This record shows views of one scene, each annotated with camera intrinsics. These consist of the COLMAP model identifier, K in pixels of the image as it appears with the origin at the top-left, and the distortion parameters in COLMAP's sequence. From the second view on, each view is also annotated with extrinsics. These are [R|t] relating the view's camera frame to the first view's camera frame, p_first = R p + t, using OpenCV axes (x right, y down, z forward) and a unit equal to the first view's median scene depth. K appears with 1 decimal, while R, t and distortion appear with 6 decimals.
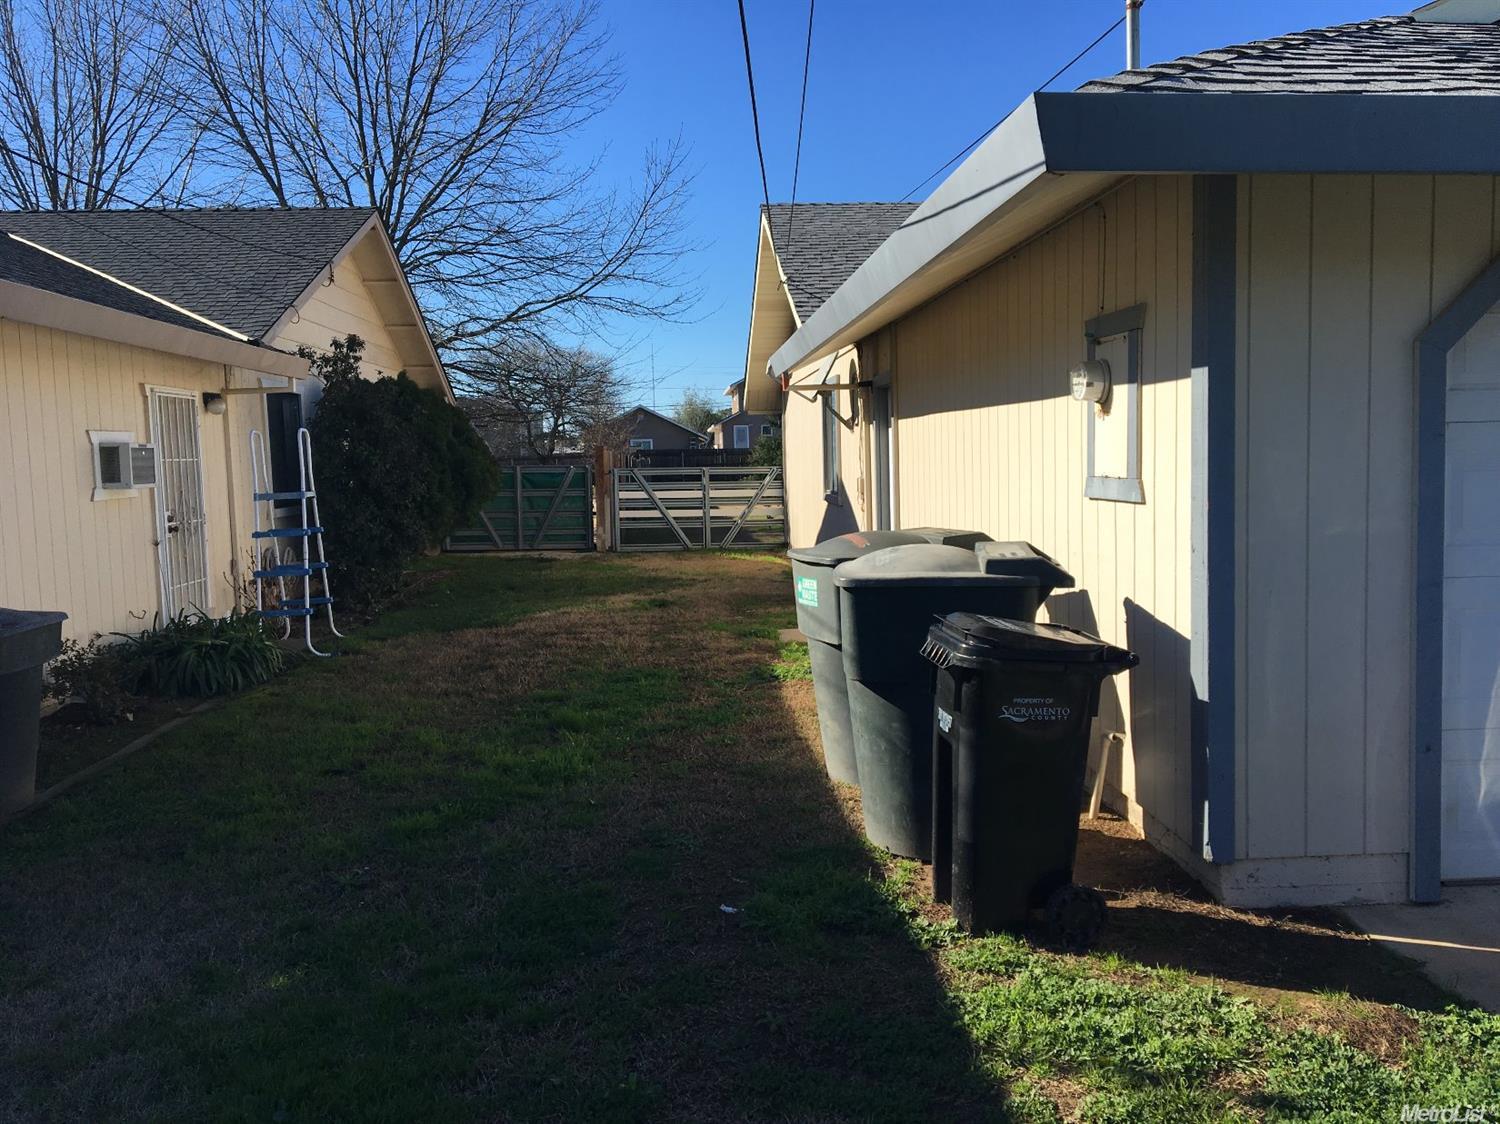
lens RADIAL K [[1240.9, 0, 754.2], [0, 1240.9, 566.8], [0, 0, 1]] dist [0.082831, -0.124066]
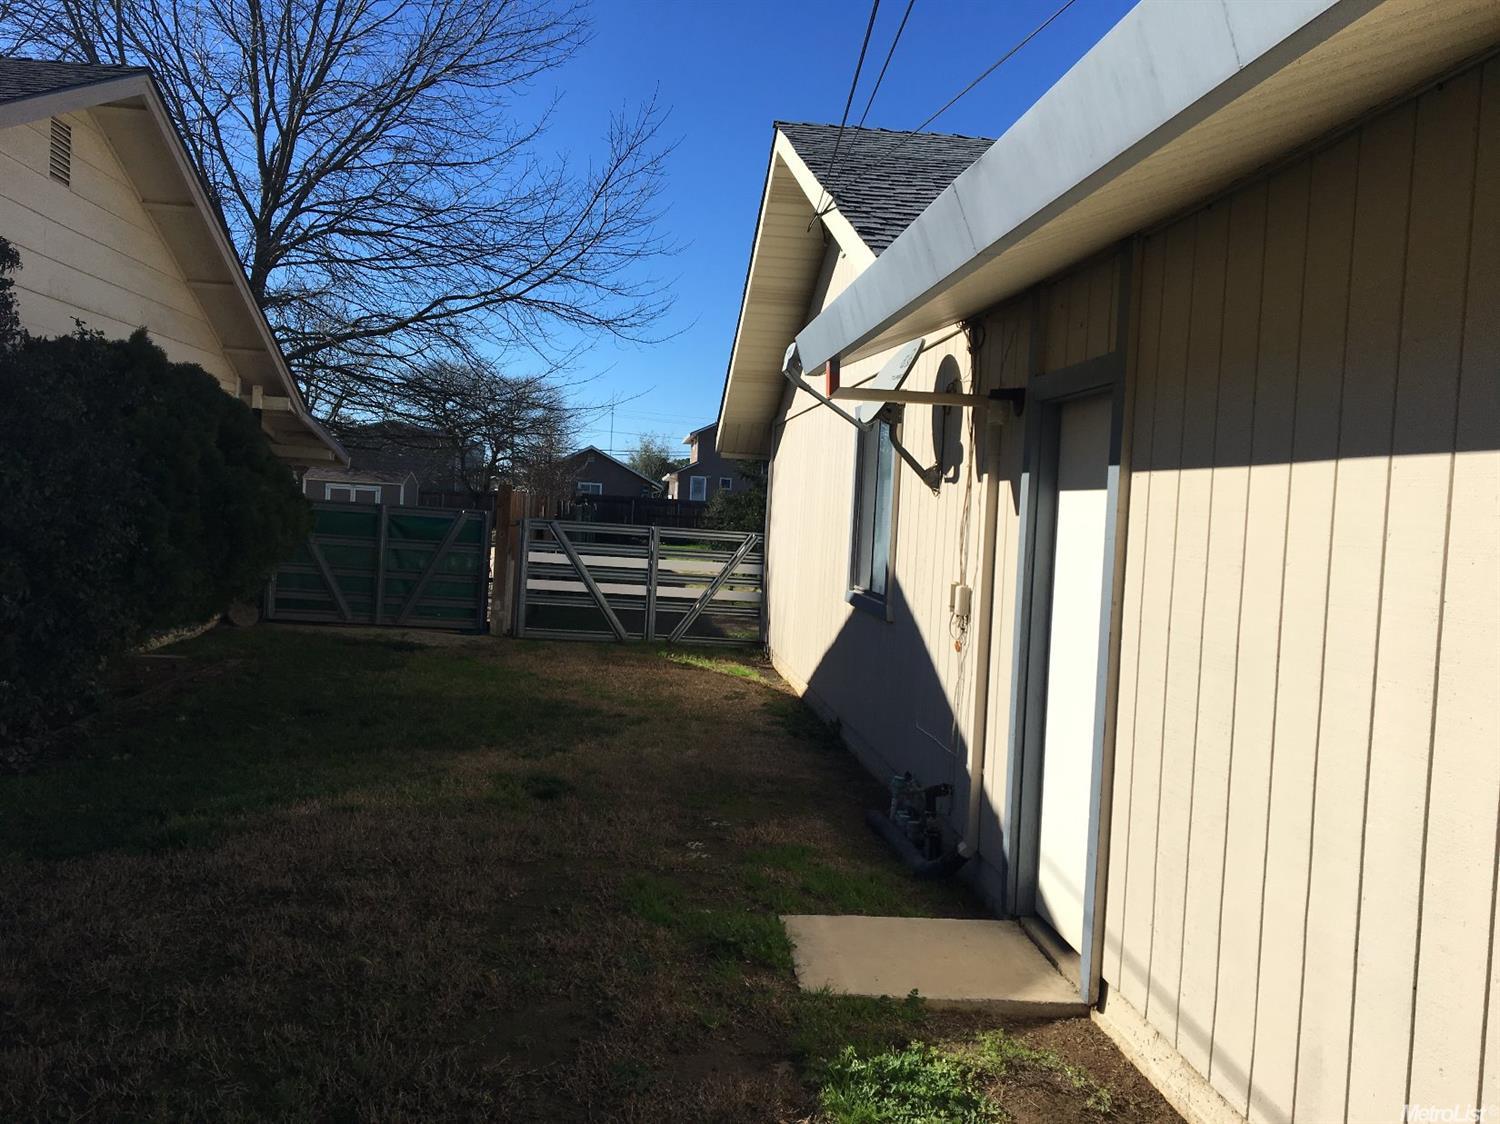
lens RADIAL K [[1249.1, 0, 787.4], [0, 1249.1, 566.6], [0, 0, 1]] dist [0.010404, -0.004156]
pose [[0.995023, 0.073631, 0.067134, -0.010436], [-0.070528, 0.996379, -0.047476, -0.028972], [-0.070387, 0.042505, 0.996614, 0.289287]]
